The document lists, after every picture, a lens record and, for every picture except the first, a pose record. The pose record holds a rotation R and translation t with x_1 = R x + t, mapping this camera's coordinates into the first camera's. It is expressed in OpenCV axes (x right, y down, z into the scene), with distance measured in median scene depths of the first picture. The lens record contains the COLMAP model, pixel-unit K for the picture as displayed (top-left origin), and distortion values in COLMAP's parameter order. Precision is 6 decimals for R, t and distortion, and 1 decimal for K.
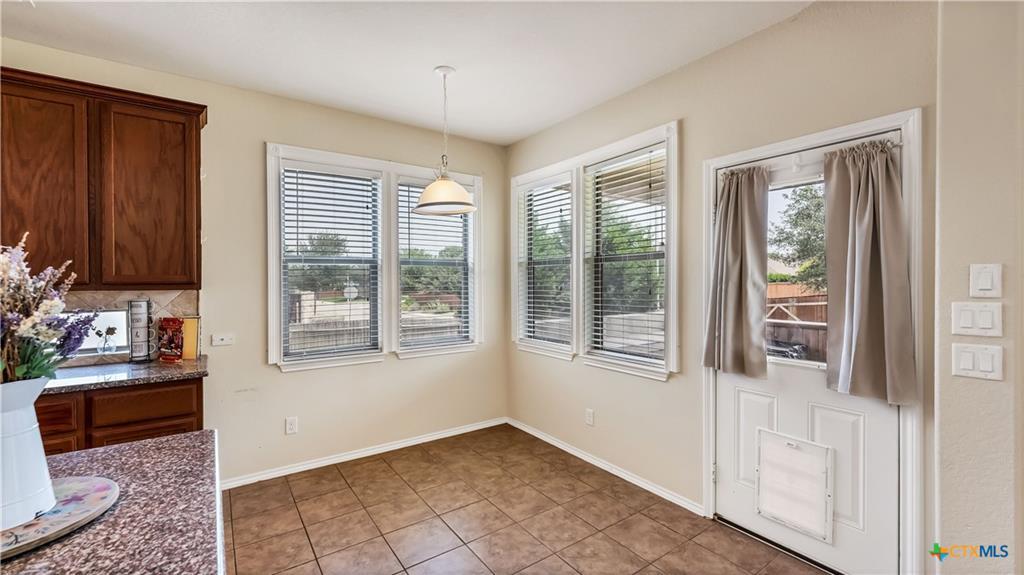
lens RADIAL K [[423.5, 0, 514.9], [0, 423.5, 284.8], [0, 0, 1]] dist [-0.001243, -0.000182]
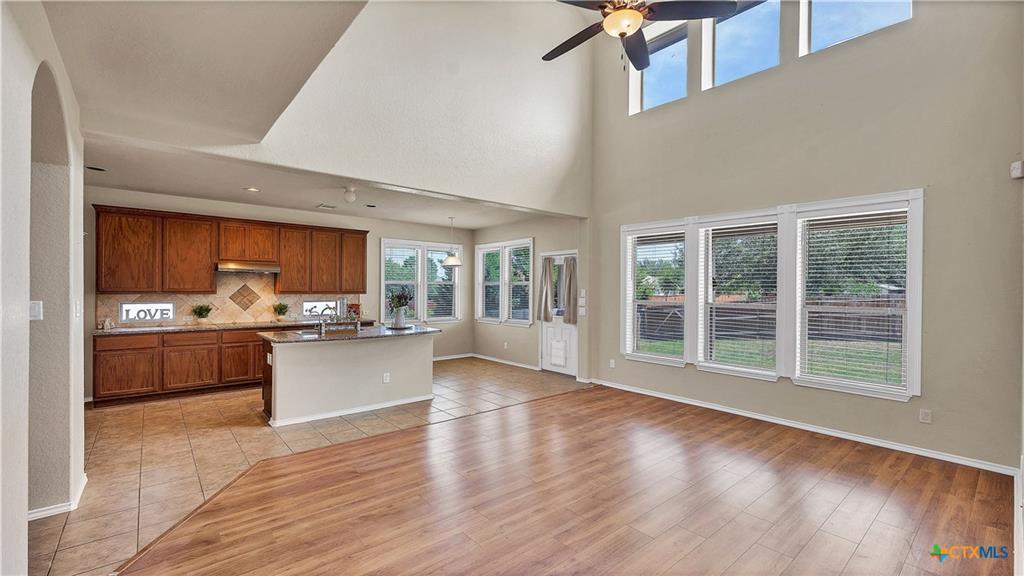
lens RADIAL K [[426.9, 0, 520.1], [0, 426.9, 291.5], [0, 0, 1]] dist [0.002032, 0.000201]
pose [[0.995449, 0.009010, 0.094873, 0.021544], [-0.008572, 0.999951, -0.005019, 0.000244], [-0.094913, 0.004182, 0.995477, -1.975067]]
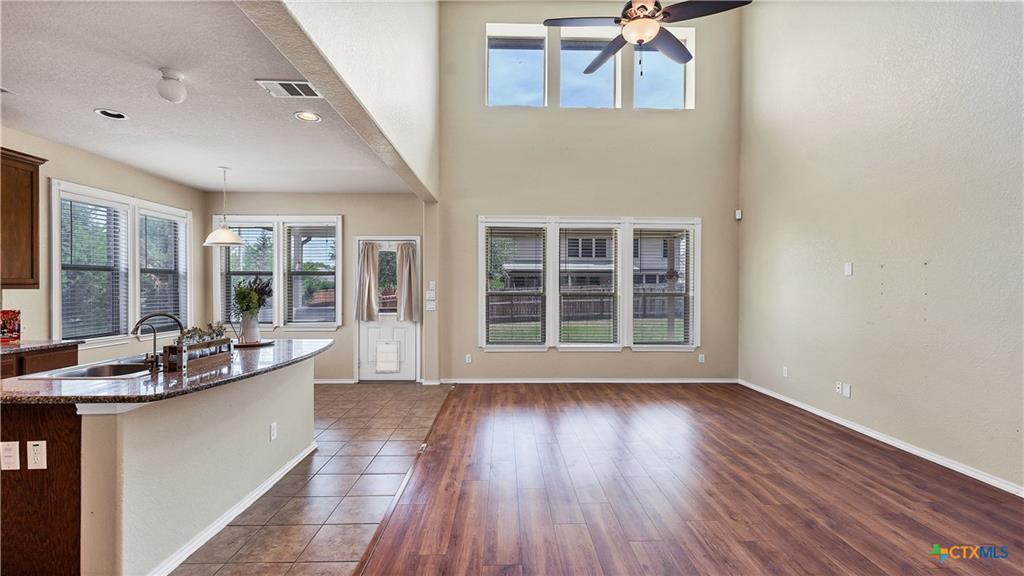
lens RADIAL K [[422.2, 0, 513.6], [0, 422.2, 290.3], [0, 0, 1]] dist [0.000816, 0.000200]
pose [[0.558924, -0.001961, 0.829217, -1.017028], [0.005860, 0.999982, -0.001585, 0.027337], [-0.829198, 0.005745, 0.558925, -1.075737]]
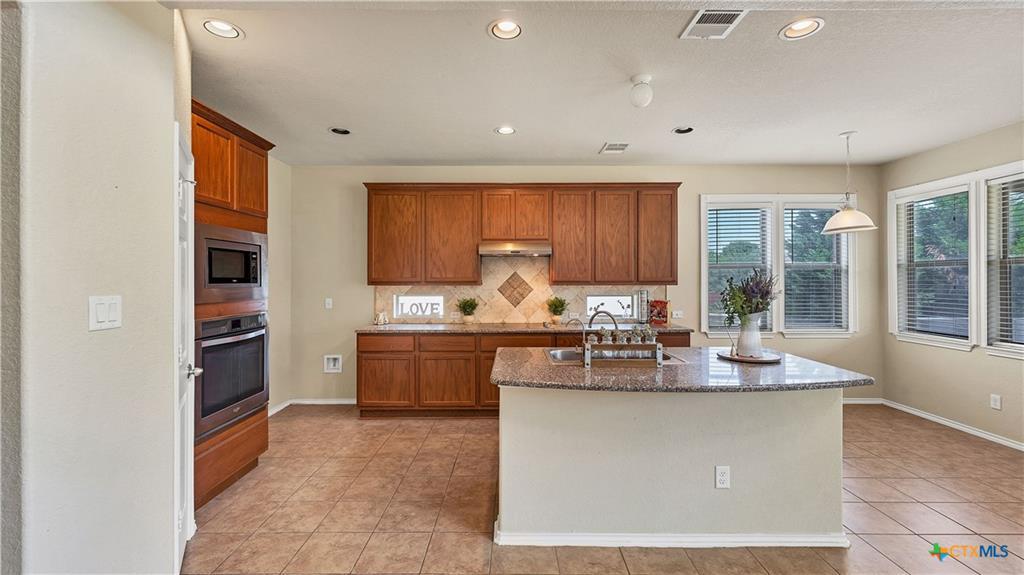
lens RADIAL K [[427.5, 0, 514.2], [0, 427.5, 276.3], [0, 0, 1]] dist [0.004362, 0.000614]
pose [[0.813649, -0.003207, -0.581348, -0.252052], [-0.006290, 0.999878, -0.014318, 0.004922], [0.581323, 0.015306, 0.813529, -0.863473]]
